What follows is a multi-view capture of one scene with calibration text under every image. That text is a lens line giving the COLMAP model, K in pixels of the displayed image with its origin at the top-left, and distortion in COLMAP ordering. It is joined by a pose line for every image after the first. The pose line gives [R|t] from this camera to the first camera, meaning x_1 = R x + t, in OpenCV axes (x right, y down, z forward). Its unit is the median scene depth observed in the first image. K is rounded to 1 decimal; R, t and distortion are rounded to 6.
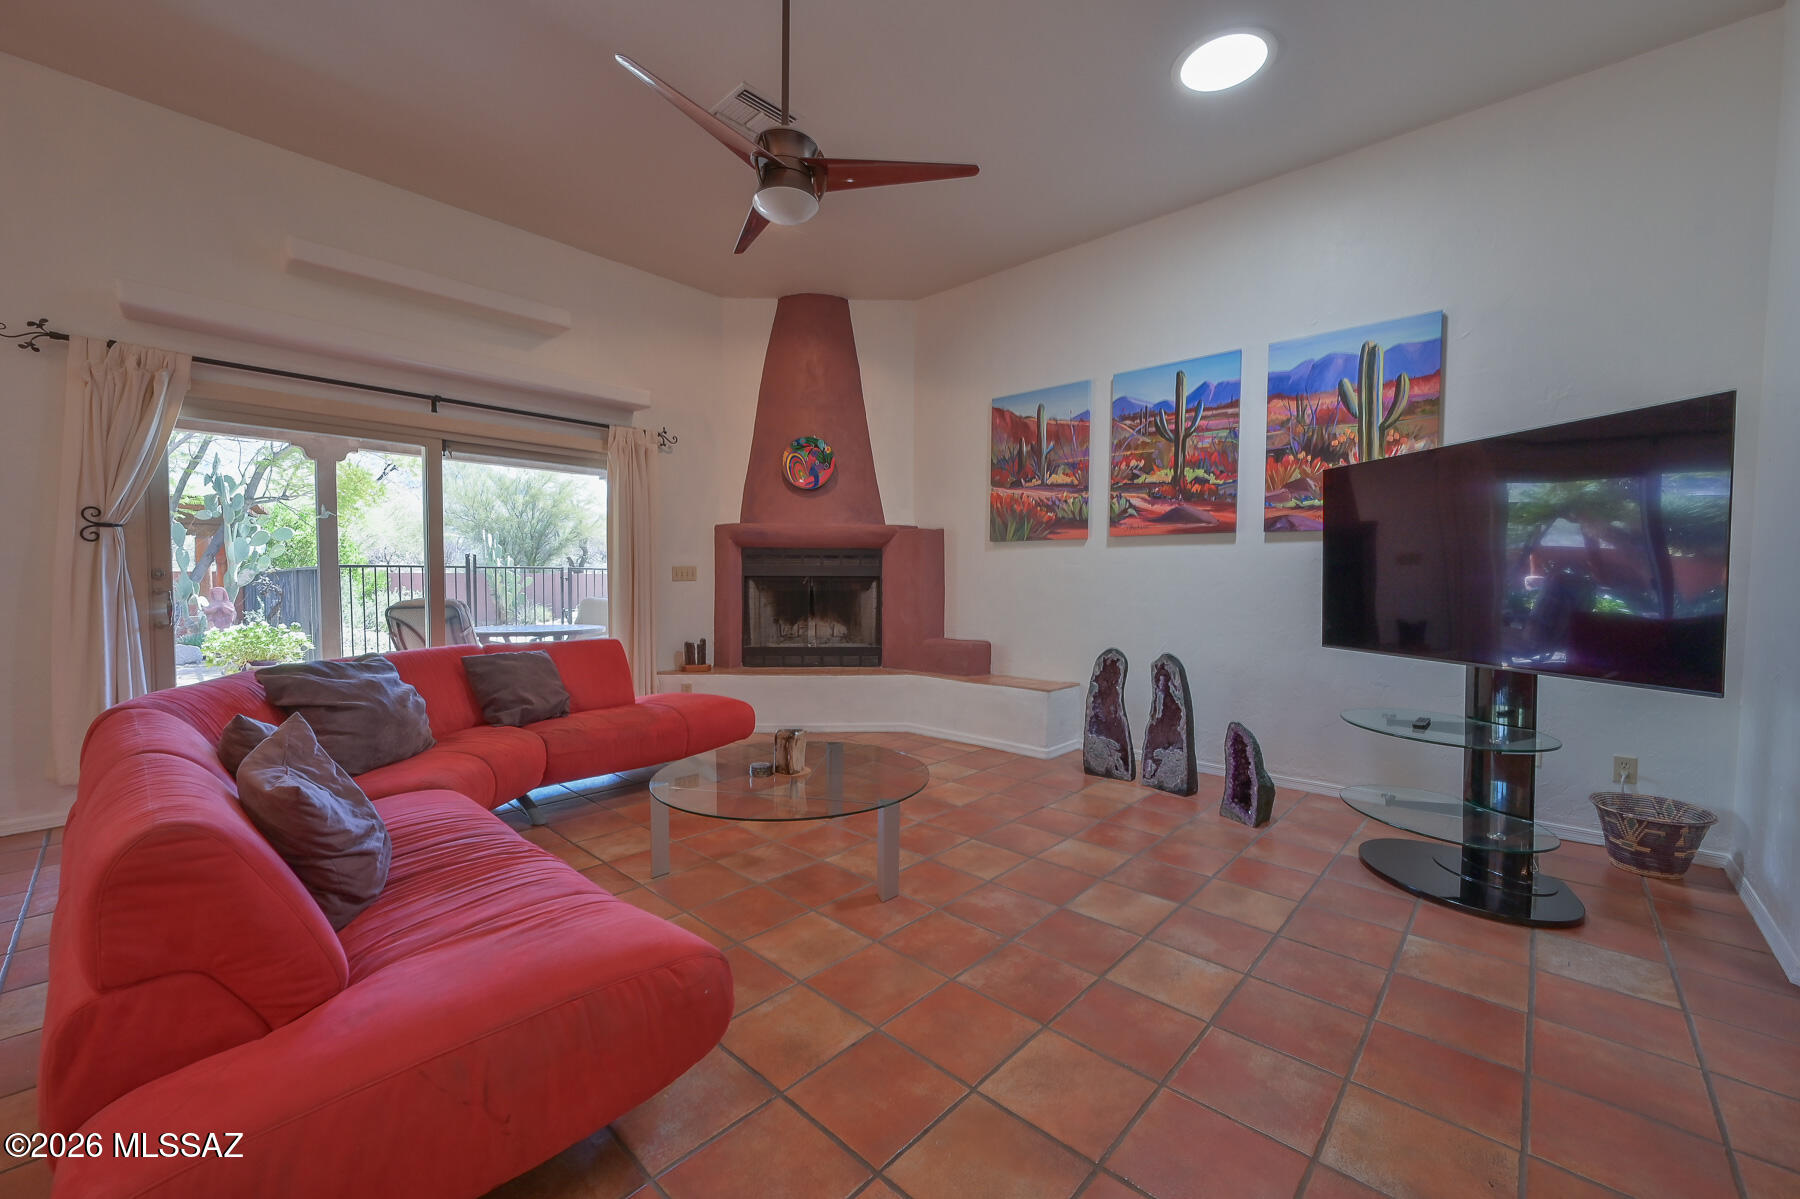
lens RADIAL K [[704.7, 0, 903.7], [0, 704.7, 602.9], [0, 0, 1]] dist [0.001475, -0.000024]
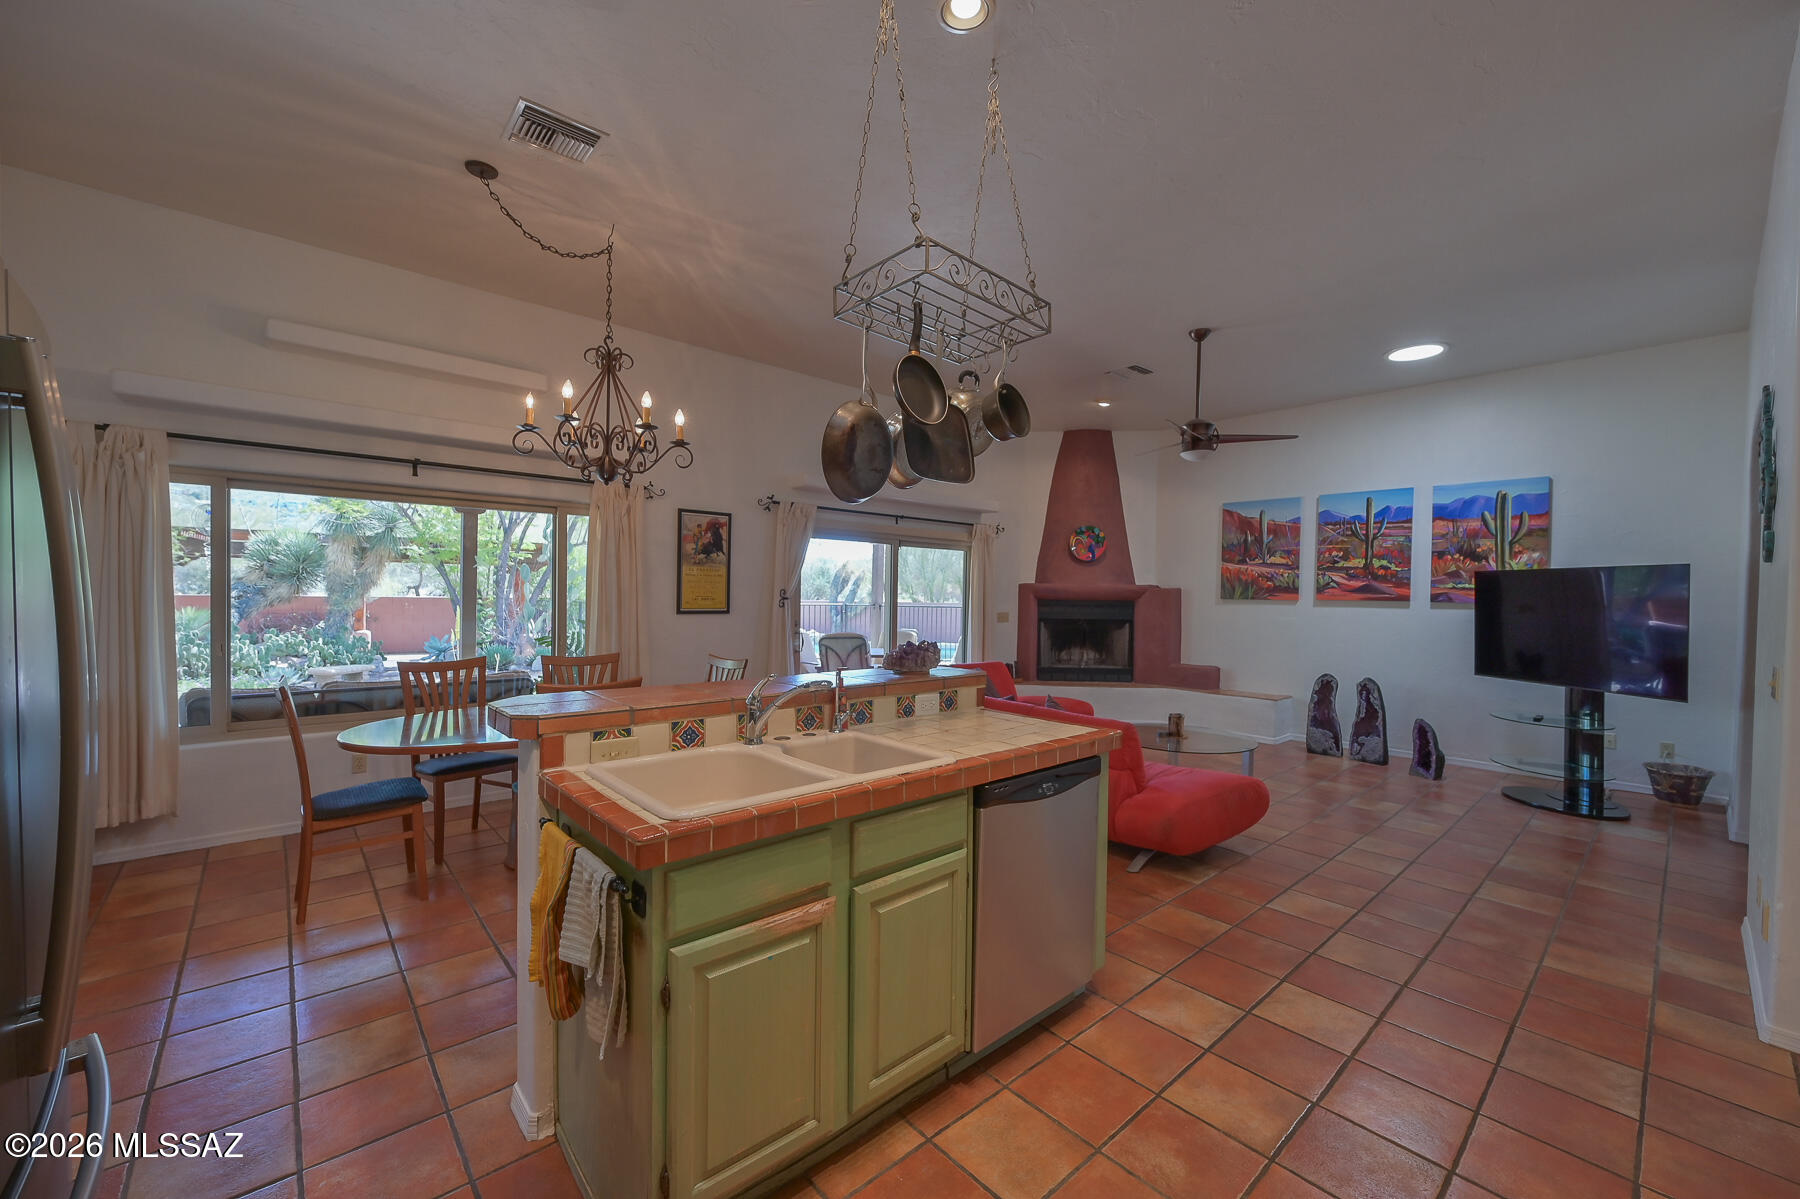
lens RADIAL K [[704.7, 0, 903.7], [0, 704.7, 602.9], [0, 0, 1]] dist [0.001475, -0.000024]
pose [[0.994970, 0.009304, -0.099744, -0.498465], [-0.011838, 0.999621, -0.024844, -0.043963], [0.099475, 0.025900, 0.994703, -0.682859]]
